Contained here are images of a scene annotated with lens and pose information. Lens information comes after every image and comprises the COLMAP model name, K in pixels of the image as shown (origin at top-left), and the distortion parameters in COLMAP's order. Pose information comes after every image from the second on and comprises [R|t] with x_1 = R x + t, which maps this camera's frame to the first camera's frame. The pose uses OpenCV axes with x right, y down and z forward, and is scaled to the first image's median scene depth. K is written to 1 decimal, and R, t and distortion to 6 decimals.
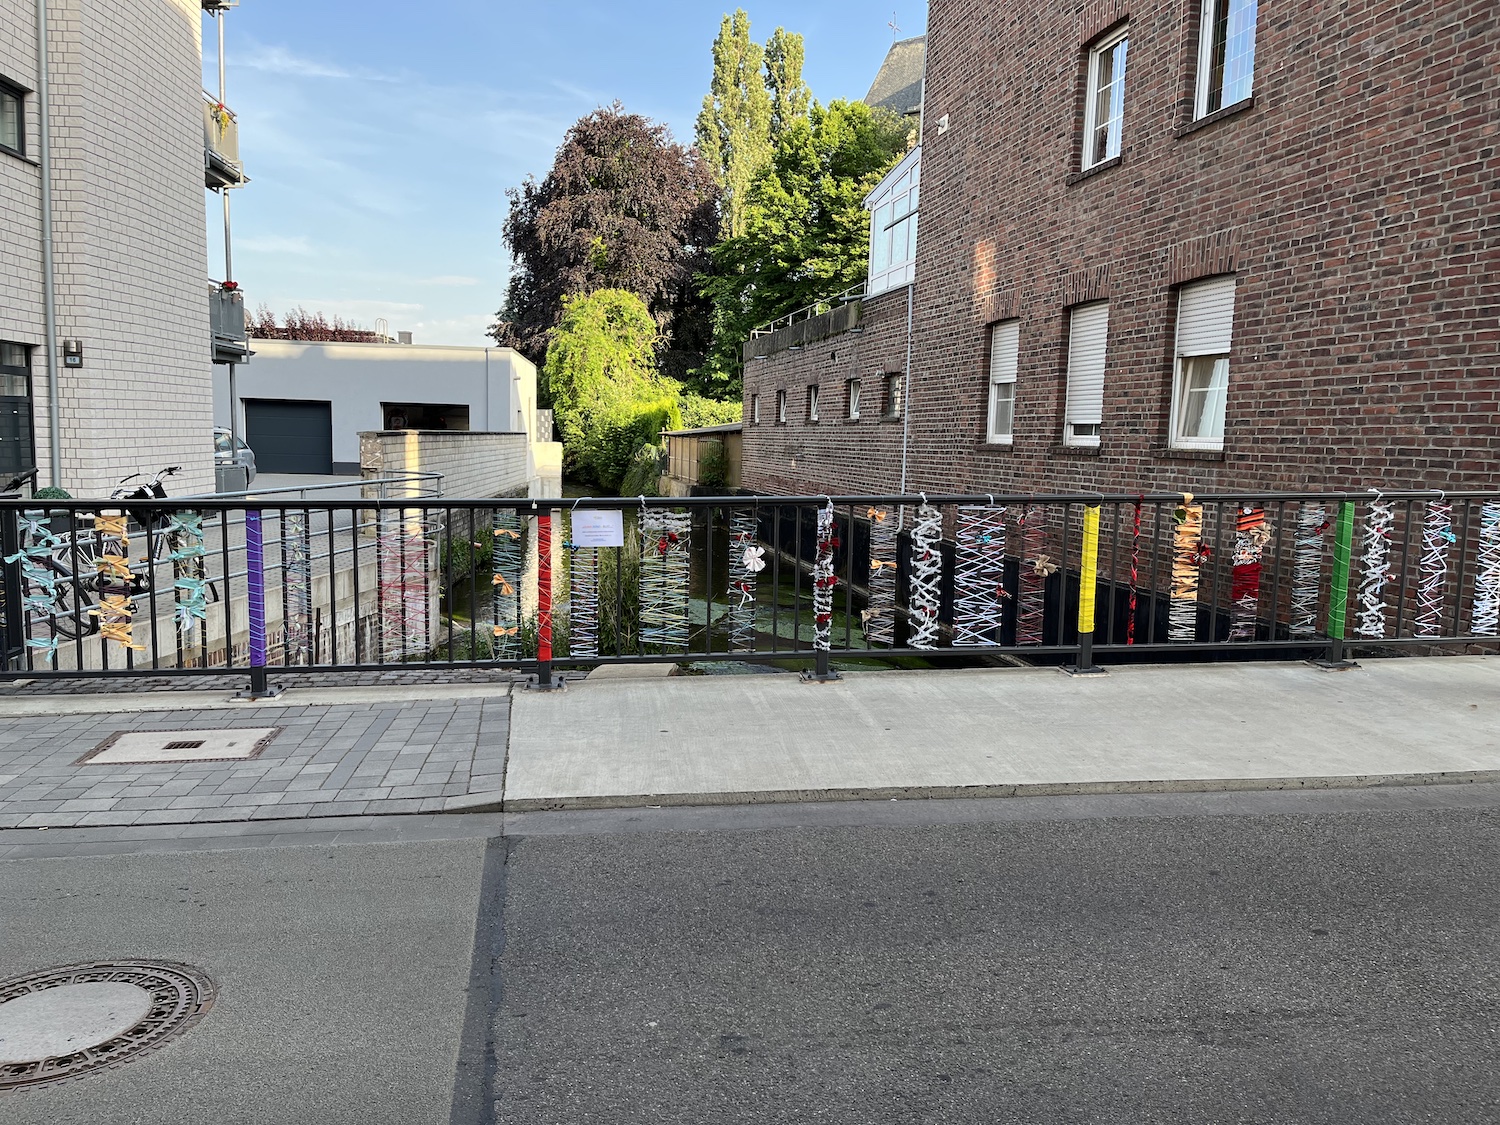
lens RADIAL K [[1108.6, 0, 750.0], [0, 1108.6, 562.5], [0, 0, 1]] dist [0.076901, -0.112352]
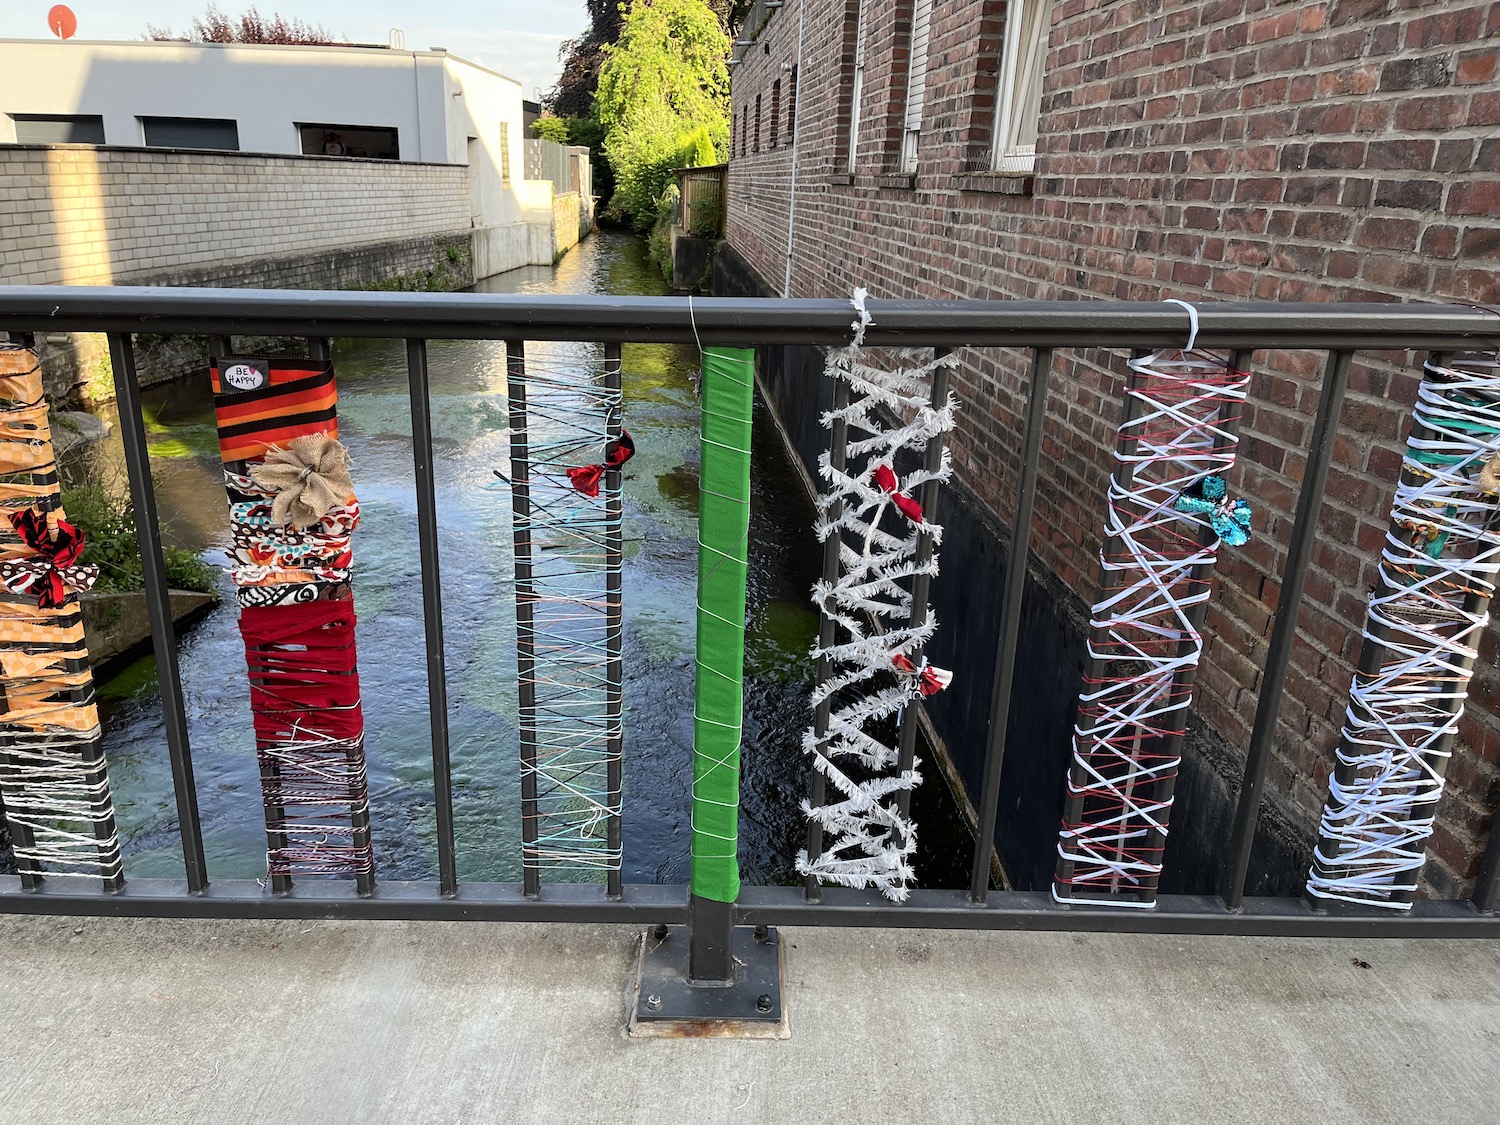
lens RADIAL K [[1108.6, 0, 750.0], [0, 1108.6, 562.5], [0, 0, 1]] dist [0.076901, -0.112352]
pose [[0.990976, 0.056356, -0.121617, 0.550260], [-0.029355, 0.976540, 0.213324, -0.057898], [0.130786, -0.207829, 0.969382, 0.762792]]
